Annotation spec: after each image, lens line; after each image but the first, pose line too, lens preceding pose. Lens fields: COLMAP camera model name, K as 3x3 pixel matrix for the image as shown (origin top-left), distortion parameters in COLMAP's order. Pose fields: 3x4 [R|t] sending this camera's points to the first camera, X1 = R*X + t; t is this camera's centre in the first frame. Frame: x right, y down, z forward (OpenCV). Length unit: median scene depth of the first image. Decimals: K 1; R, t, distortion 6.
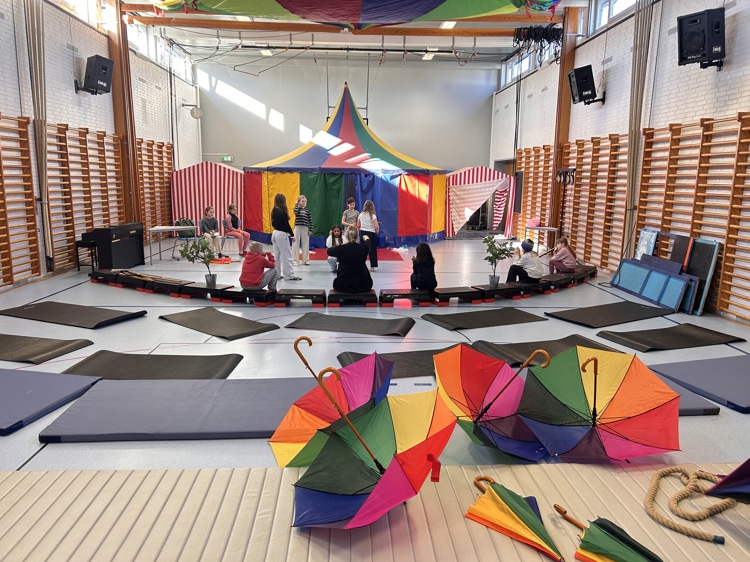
lens RADIAL K [[558.6, 0, 375.0], [0, 558.6, 281.0], [0, 0, 1]] dist [0.055162, -0.067919]
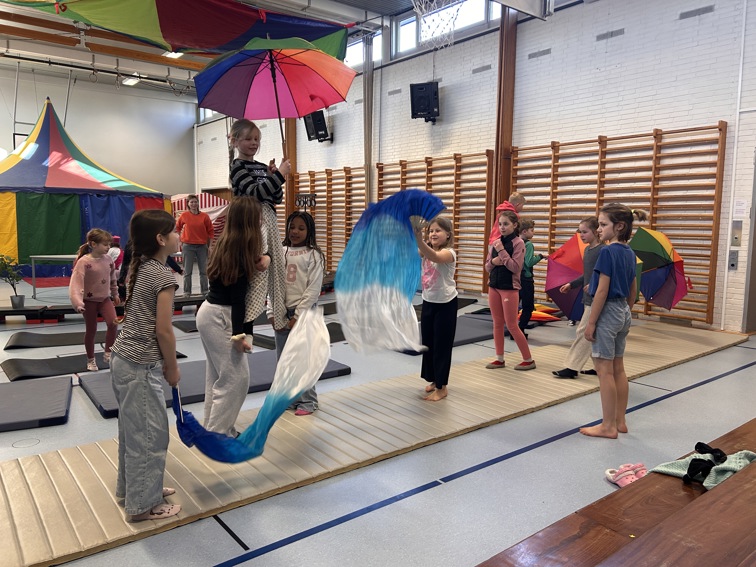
lens RADIAL K [[563.1, 0, 378.0], [0, 563.1, 283.5], [0, 0, 1]] dist [0.055162, -0.067919]
pose [[0.813265, -0.069491, 0.577729, -0.268132], [0.104417, 0.994156, -0.027408, 0.041148], [-0.572448, 0.082615, 0.815768, -0.049275]]
